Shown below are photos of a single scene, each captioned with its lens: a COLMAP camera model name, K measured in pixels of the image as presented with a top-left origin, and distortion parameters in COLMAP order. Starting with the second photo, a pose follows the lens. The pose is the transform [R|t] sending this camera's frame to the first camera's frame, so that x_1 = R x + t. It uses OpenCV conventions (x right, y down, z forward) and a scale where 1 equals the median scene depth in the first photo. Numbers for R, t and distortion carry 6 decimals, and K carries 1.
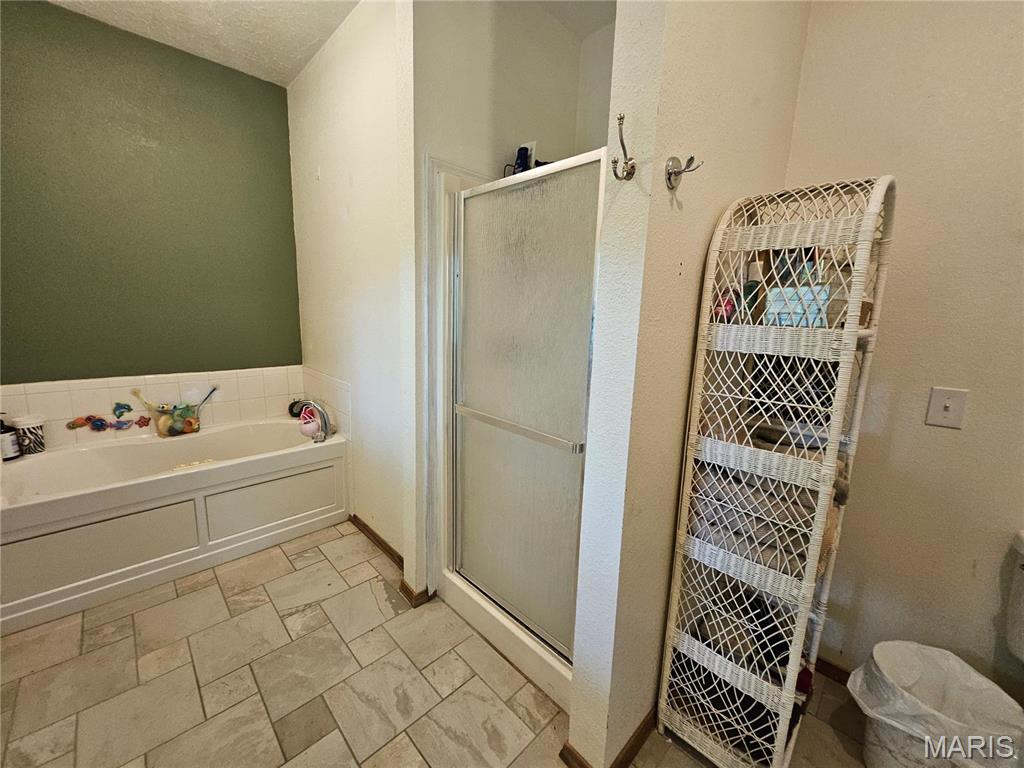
lens RADIAL K [[403.5, 0, 514.7], [0, 403.5, 381.9], [0, 0, 1]] dist [-0.000822, -0.000192]
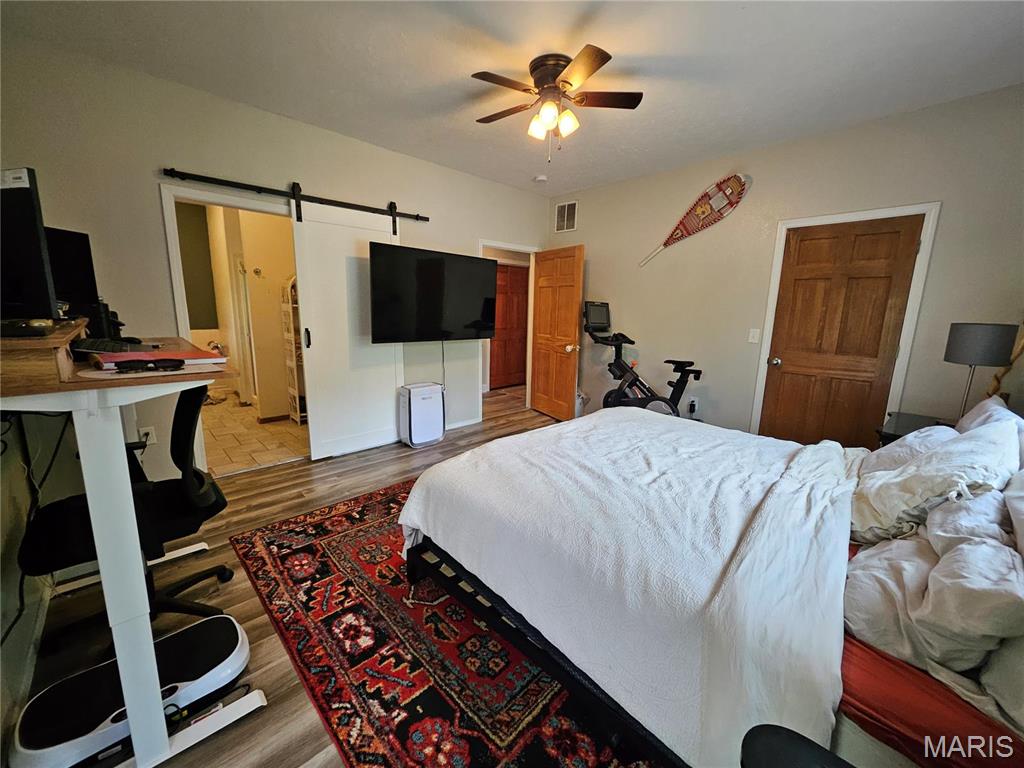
lens RADIAL K [[403.5, 0, 509.3], [0, 403.5, 384.6], [0, 0, 1]] dist [-0.000822, -0.000192]
pose [[0.999991, -0.003238, -0.002662, 1.538829], [0.003281, 0.999862, 0.016270, 0.335336], [0.002609, -0.016279, 0.999864, -1.713853]]
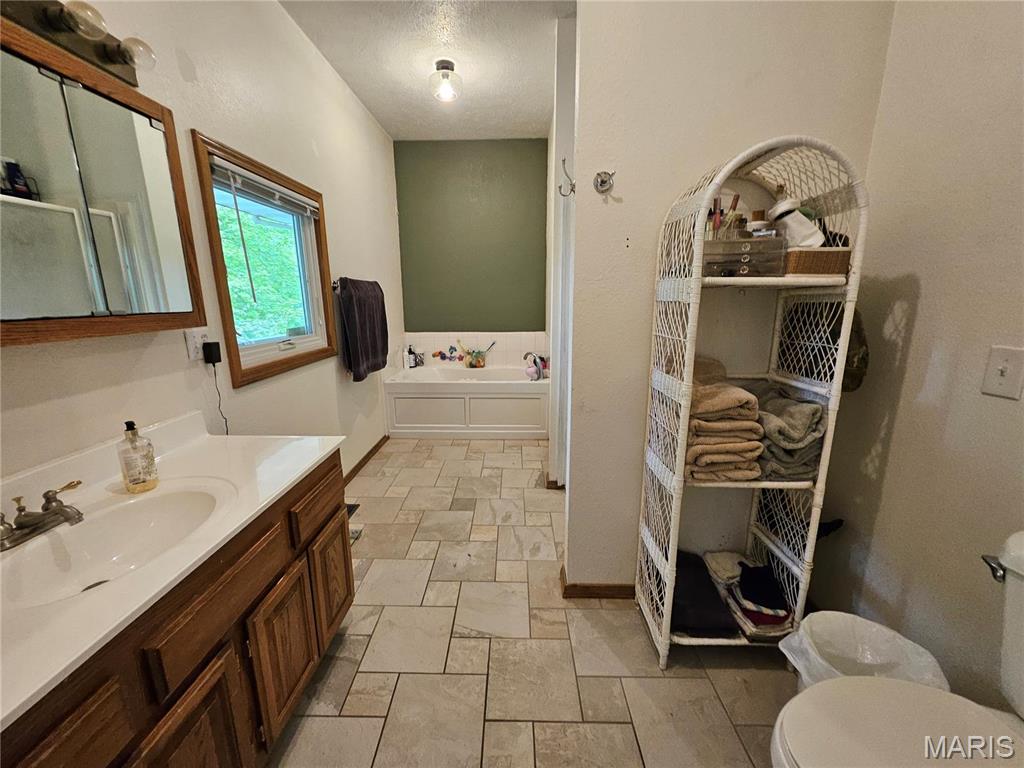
lens RADIAL K [[403.5, 0, 505.2], [0, 403.5, 383.7], [0, 0, 1]] dist [-0.000822, -0.000192]
pose [[0.699710, 0.118511, -0.704529, 0.597051], [-0.096492, 0.992786, 0.071167, 0.078193], [0.707880, 0.018185, 0.706098, -0.153190]]
